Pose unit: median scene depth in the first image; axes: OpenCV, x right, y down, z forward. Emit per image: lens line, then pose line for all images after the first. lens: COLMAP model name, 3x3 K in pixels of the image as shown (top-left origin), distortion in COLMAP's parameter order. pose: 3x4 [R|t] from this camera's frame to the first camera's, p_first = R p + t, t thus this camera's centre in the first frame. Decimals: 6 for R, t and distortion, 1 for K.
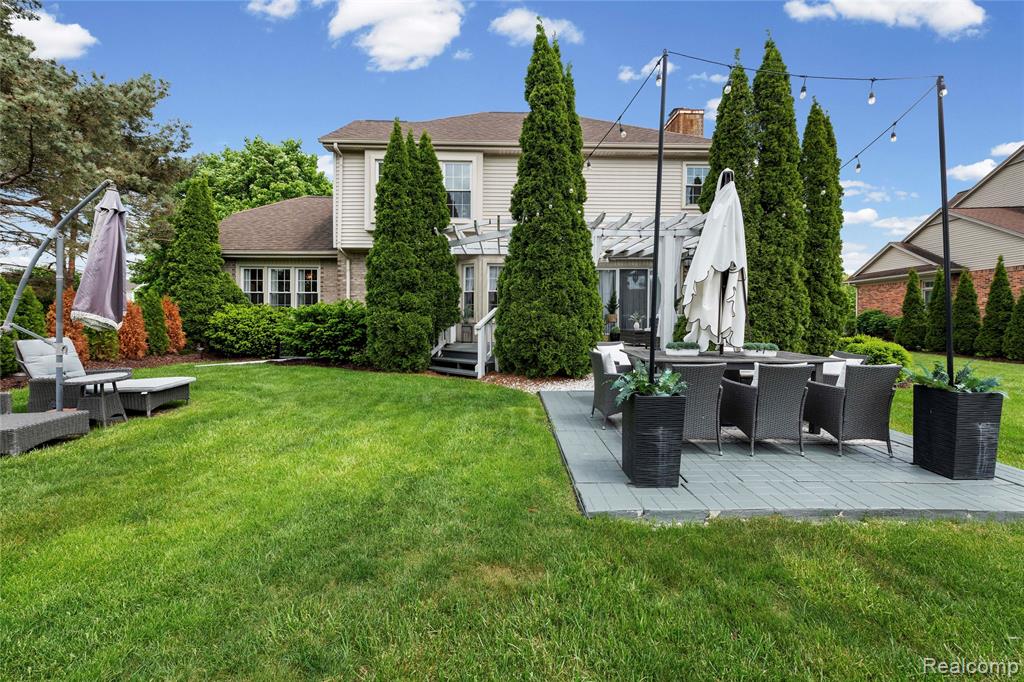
lens RADIAL K [[422.1, 0, 526.5], [0, 422.1, 322.7], [0, 0, 1]] dist [0.011263, -0.000124]
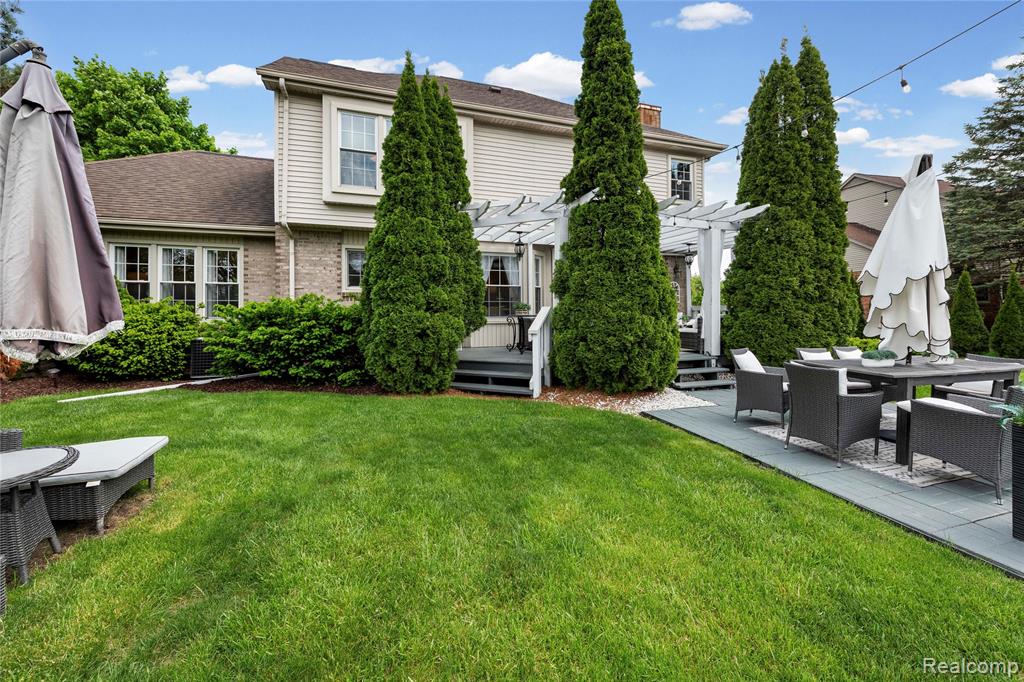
lens RADIAL K [[422.1, 0, 494.1], [0, 422.1, 309.6], [0, 0, 1]] dist [0.011263, -0.000124]
pose [[0.958408, -0.001336, 0.285400, -0.357166], [0.005957, 0.999865, -0.015326, -0.016270], [-0.285341, 0.016389, 0.958286, 0.234706]]
